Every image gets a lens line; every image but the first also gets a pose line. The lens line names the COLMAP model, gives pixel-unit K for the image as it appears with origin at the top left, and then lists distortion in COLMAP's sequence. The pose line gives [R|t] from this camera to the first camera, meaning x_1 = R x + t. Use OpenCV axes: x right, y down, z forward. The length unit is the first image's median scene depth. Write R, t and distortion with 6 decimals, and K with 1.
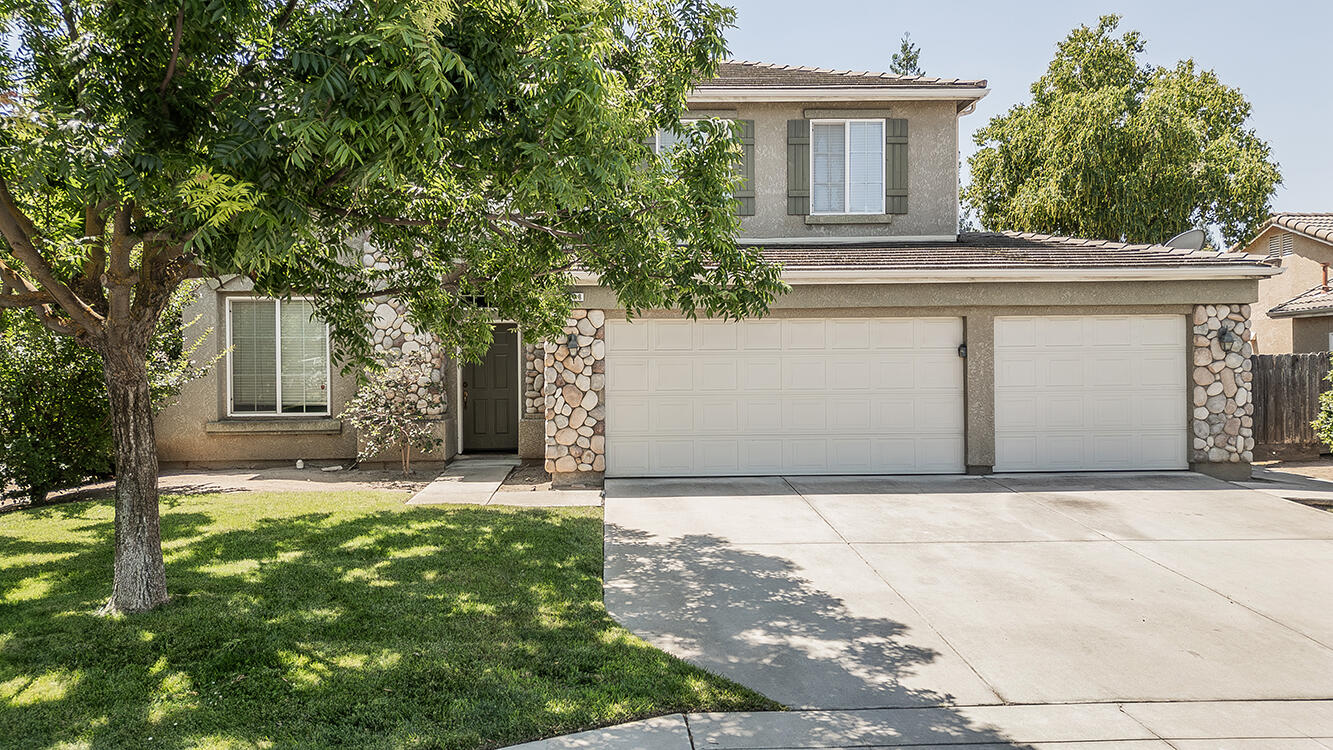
lens RADIAL K [[926.9, 0, 667.5], [0, 926.9, 375.8], [0, 0, 1]] dist [0.073793, -0.042692]
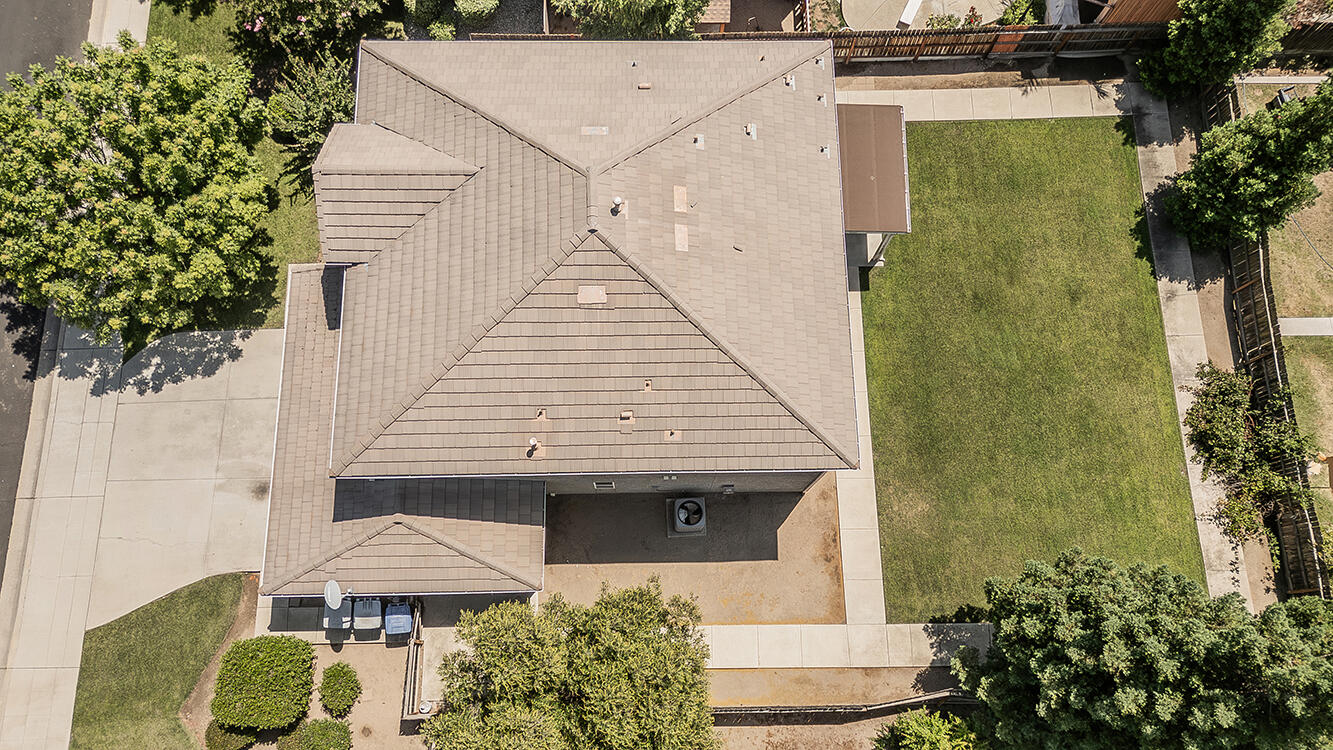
lens RADIAL K [[960.3, 0, 660.4], [0, 960.3, 386.6], [0, 0, 1]] dist [0.076544, -0.047138]
pose [[-0.052706, 0.965970, -0.253229, 1.328895], [-0.023586, 0.252306, 0.967360, -4.484923], [0.998332, 0.056958, 0.009486, 3.490198]]
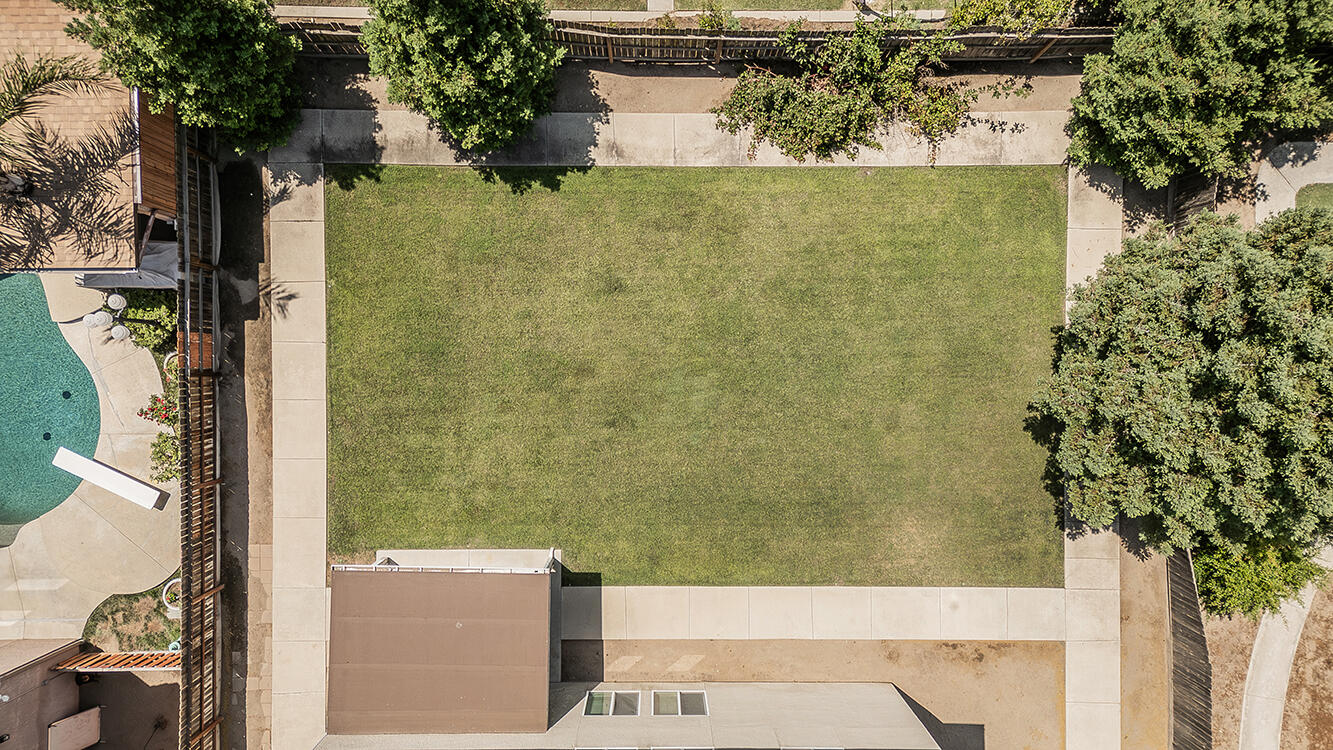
lens RADIAL K [[926.9, 0, 664.7], [0, 926.9, 375.6], [0, 0, 1]] dist [0.073793, -0.042692]
pose [[0.997405, 0.069522, 0.018718, -0.355828], [-0.019305, 0.007776, 0.999783, -3.167383], [0.069362, -0.997550, 0.009098, 5.293869]]
